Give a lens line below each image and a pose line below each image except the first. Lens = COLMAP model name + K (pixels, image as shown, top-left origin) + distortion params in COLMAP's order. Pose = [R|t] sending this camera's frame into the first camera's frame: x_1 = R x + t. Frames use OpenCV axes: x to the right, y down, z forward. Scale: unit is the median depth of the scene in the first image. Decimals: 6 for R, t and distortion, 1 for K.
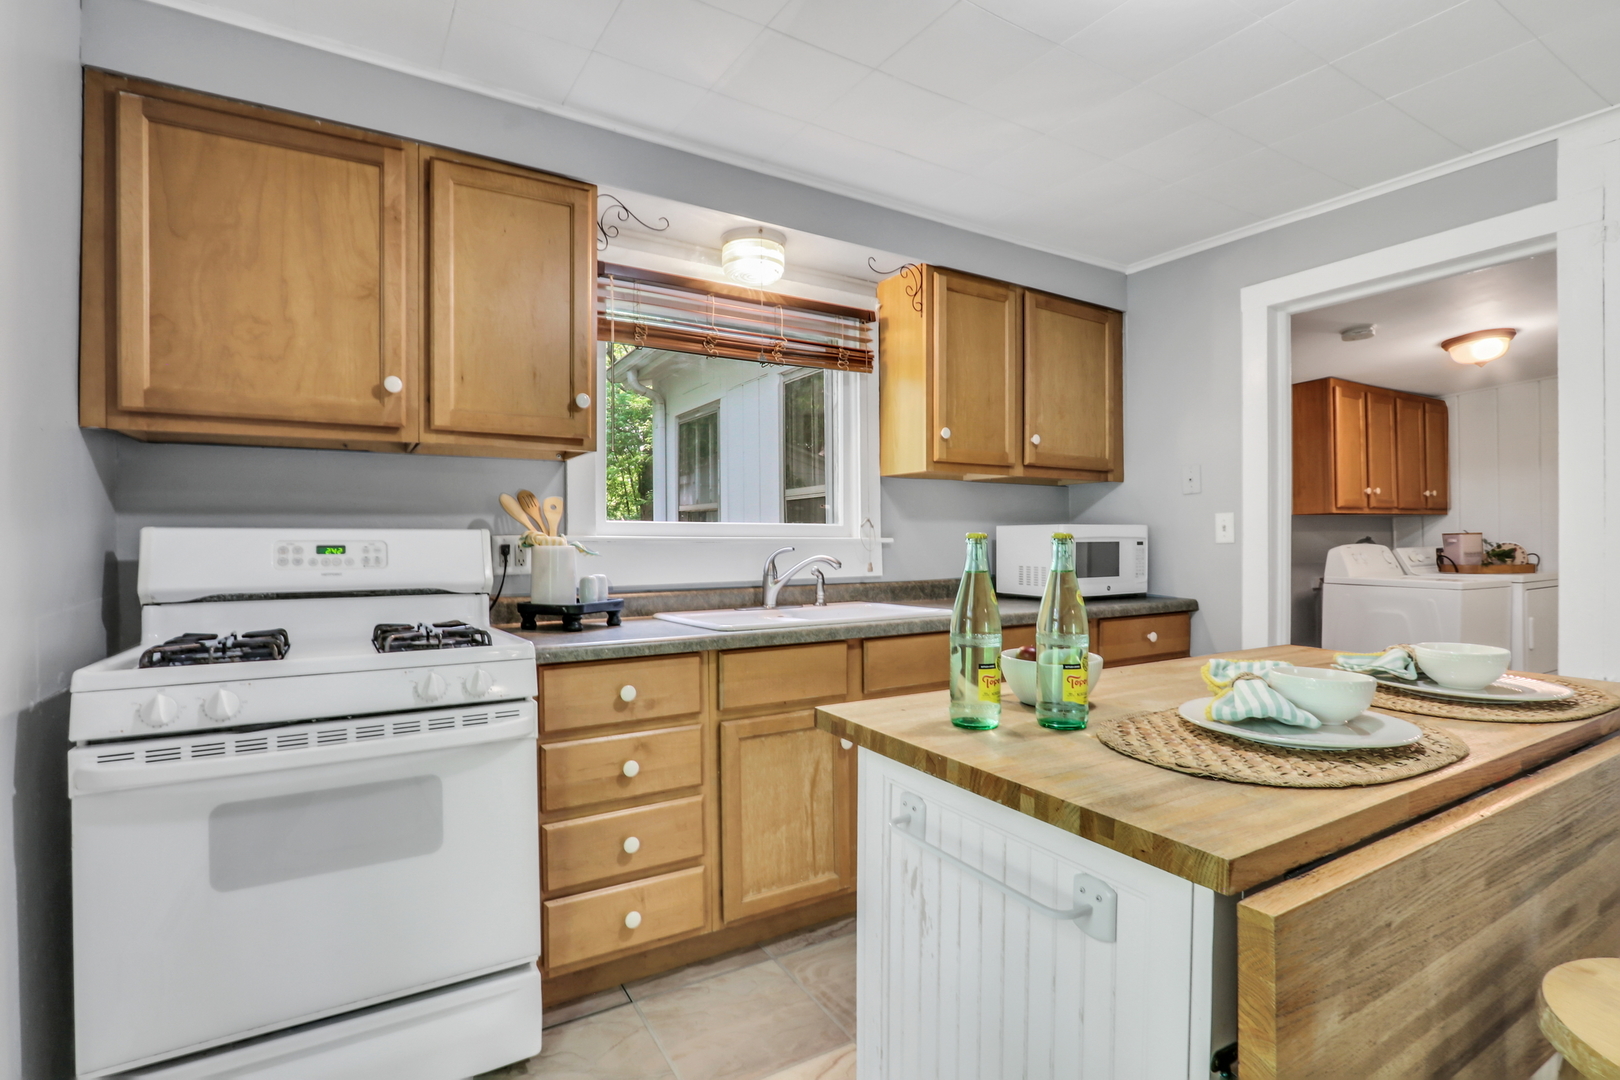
lens RADIAL K [[774.1, 0, 803.9], [0, 774.1, 549.6], [0, 0, 1]] dist [-0.006703, -0.000846]
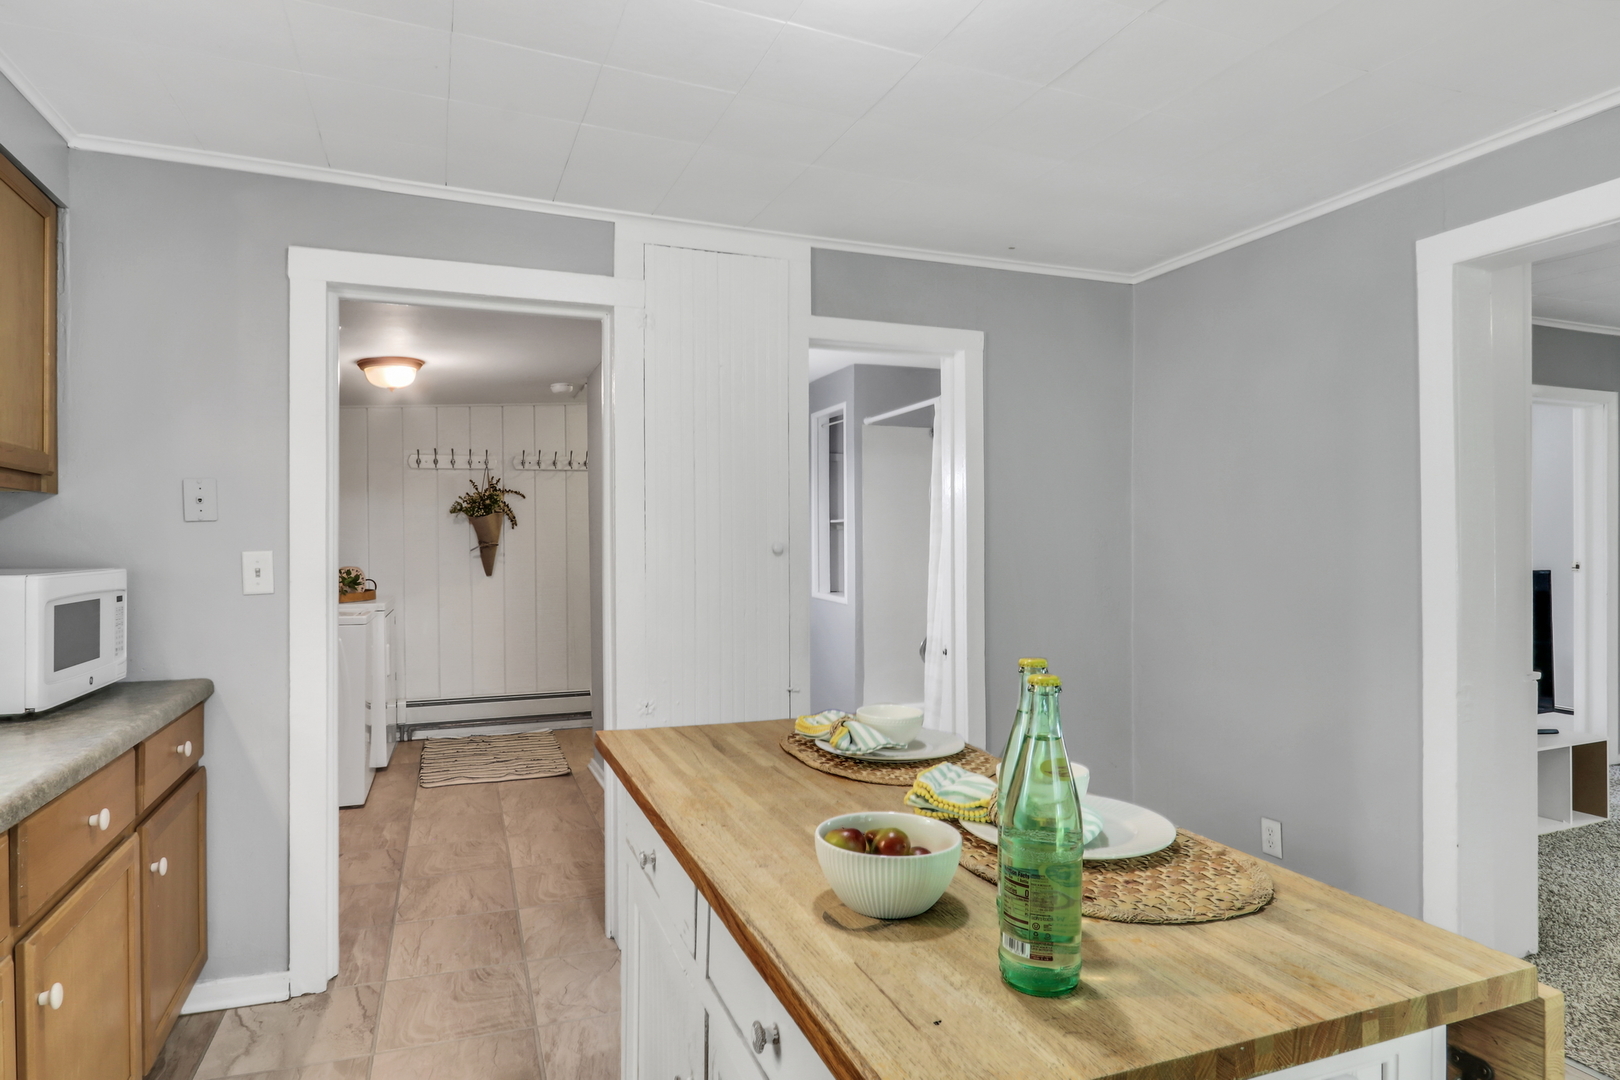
lens RADIAL K [[913.2, 0, 796.5], [0, 913.2, 536.2], [0, 0, 1]] dist [-0.004774, 0.000473]
pose [[0.172535, 0.008744, 0.984965, -0.132880], [0.012611, 0.999859, -0.011085, -0.031479], [-0.984923, 0.014334, 0.172400, 0.255999]]
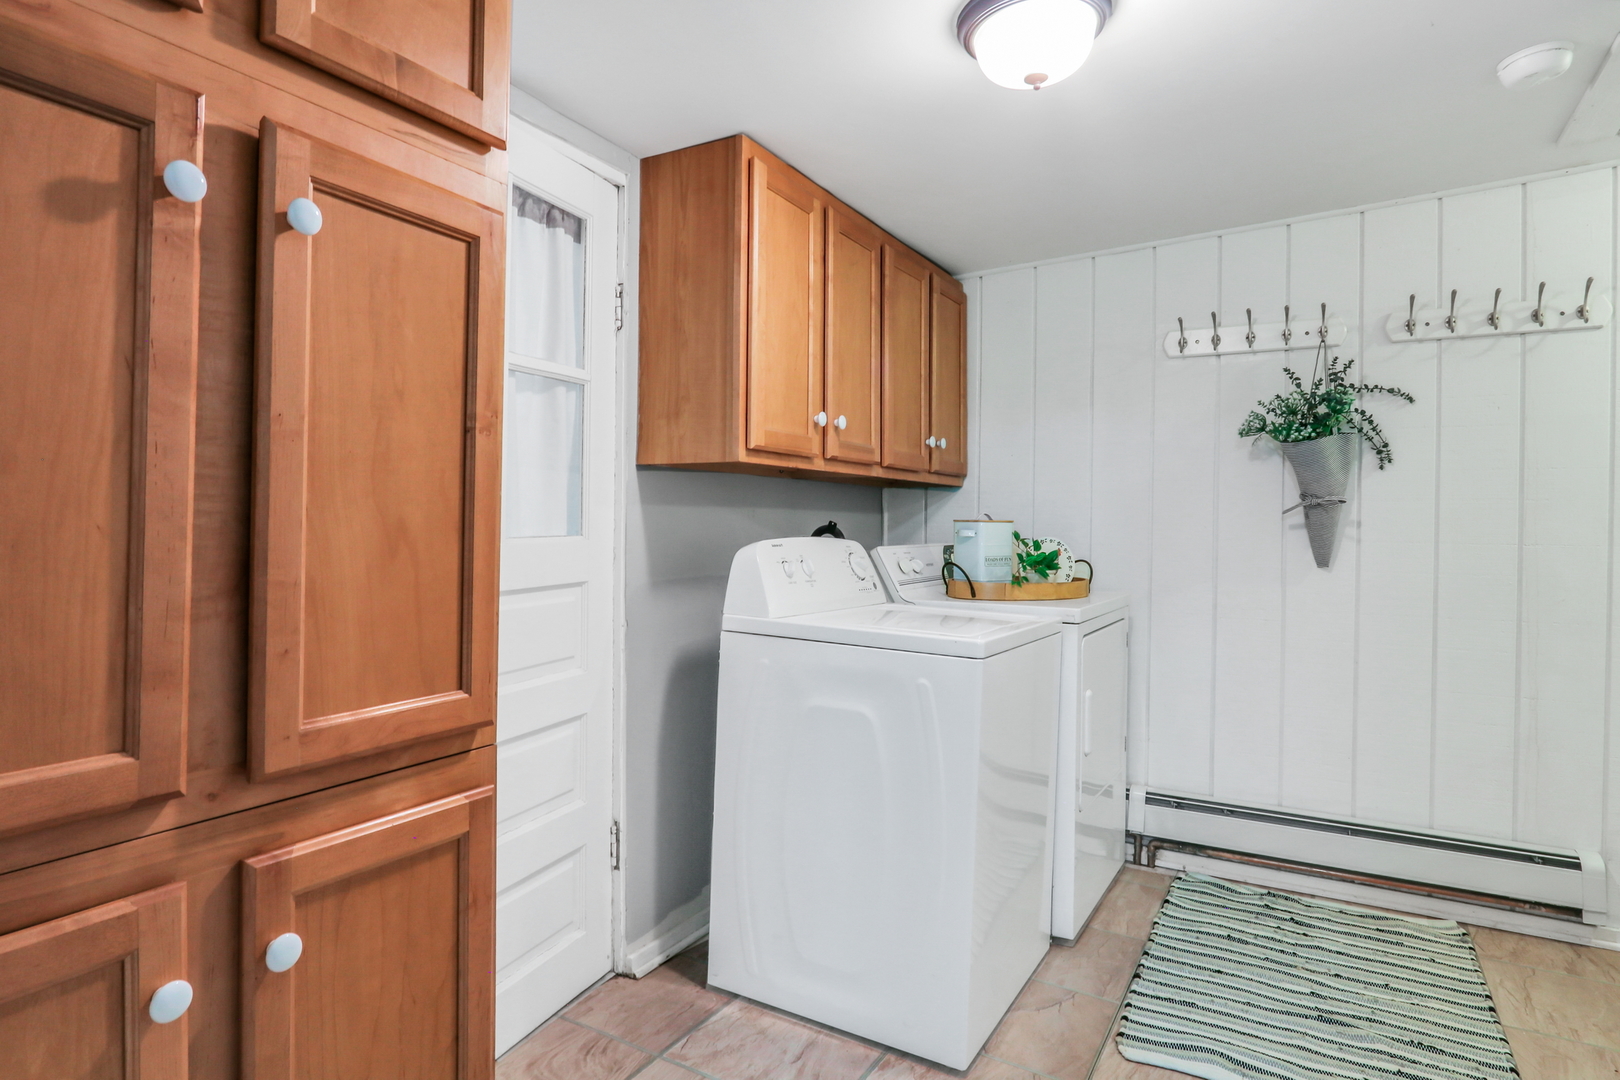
lens RADIAL K [[913.2, 0, 795.0], [0, 913.2, 530.3], [0, 0, 1]] dist [-0.004774, 0.000473]
pose [[0.871749, 0.018996, 0.489584, 0.466458], [-0.019710, 0.999799, -0.003696, -0.009563], [-0.489556, -0.006428, 0.871948, 0.552102]]
